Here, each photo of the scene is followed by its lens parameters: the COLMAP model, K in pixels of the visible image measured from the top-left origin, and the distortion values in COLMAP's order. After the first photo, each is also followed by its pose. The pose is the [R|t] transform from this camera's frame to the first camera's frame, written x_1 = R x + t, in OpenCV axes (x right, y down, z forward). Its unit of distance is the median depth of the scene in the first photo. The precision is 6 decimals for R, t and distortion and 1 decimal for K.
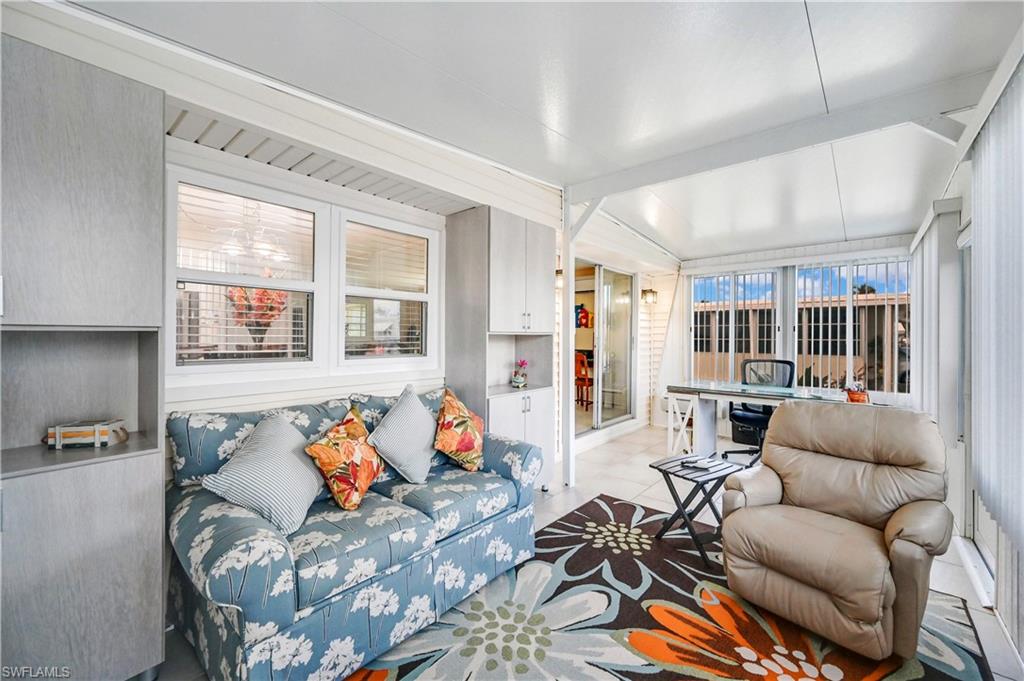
lens RADIAL K [[409.3, 0, 512.0], [0, 409.3, 340.5], [0, 0, 1]] dist [-0.026069, 0.000406]
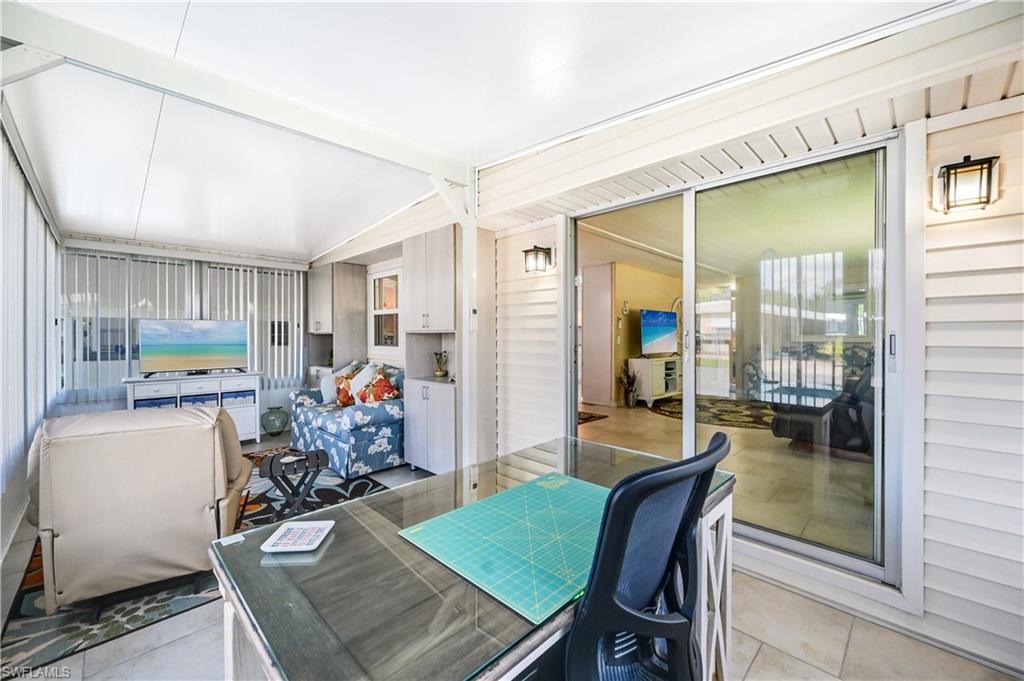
lens RADIAL K [[409.3, 0, 512.0], [0, 409.3, 340.5], [0, 0, 1]] dist [-0.026069, 0.000406]
pose [[-0.074534, 0.006586, -0.997197, 1.407378], [-0.004983, 0.999963, 0.006977, -0.001607], [0.997206, 0.005489, -0.074499, 1.603090]]
